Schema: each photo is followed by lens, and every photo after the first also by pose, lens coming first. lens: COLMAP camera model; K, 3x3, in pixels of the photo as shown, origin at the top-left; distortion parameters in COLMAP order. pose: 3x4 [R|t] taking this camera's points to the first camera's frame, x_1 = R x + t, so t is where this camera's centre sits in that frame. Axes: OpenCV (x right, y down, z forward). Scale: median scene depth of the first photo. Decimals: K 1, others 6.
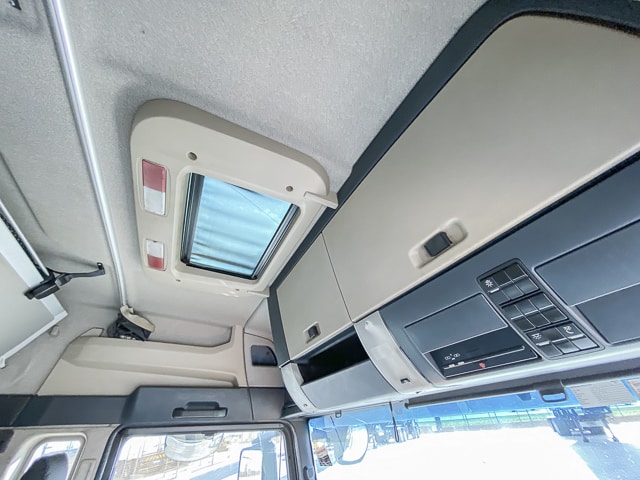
lens RADIAL K [[258.4, 0, 319.0], [0, 258.4, 239.8], [0, 0, 1]] dist [-0.001268, -0.000785]
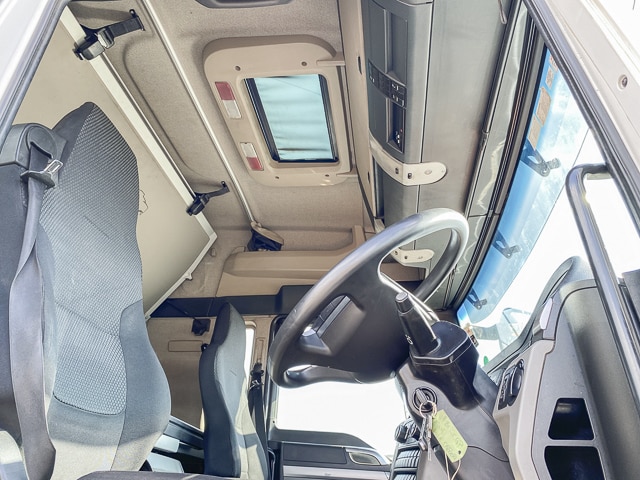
lens RADIAL K [[486.5, 0, 326.0], [0, 486.5, 232.7], [0, 0, 1]] dist [0.070036, -0.135966]
pose [[0.834467, -0.206240, -0.511008, 0.648067], [0.270052, 0.961387, 0.052979, 0.315755], [0.480350, -0.182208, 0.857942, -0.745969]]
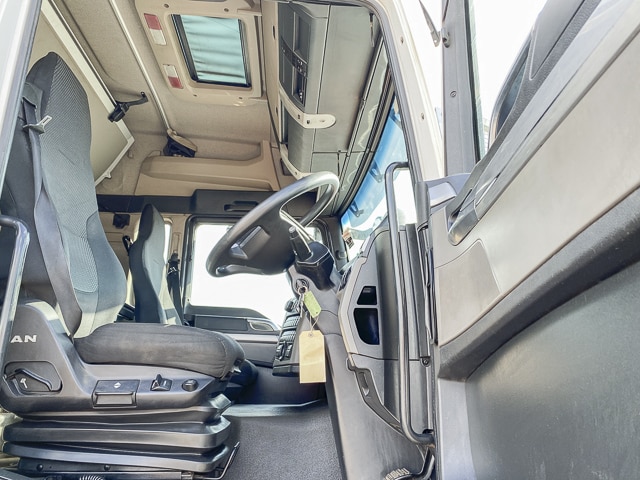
lens RADIAL K [[490.6, 0, 327.8], [0, 490.6, 236.4], [0, 0, 1]] dist [-0.002395, -0.010387]
pose [[0.930787, -0.054955, -0.361408, 0.858073], [0.179864, 0.929536, 0.321887, 0.133434], [0.318253, -0.364613, 0.875085, -1.108411]]
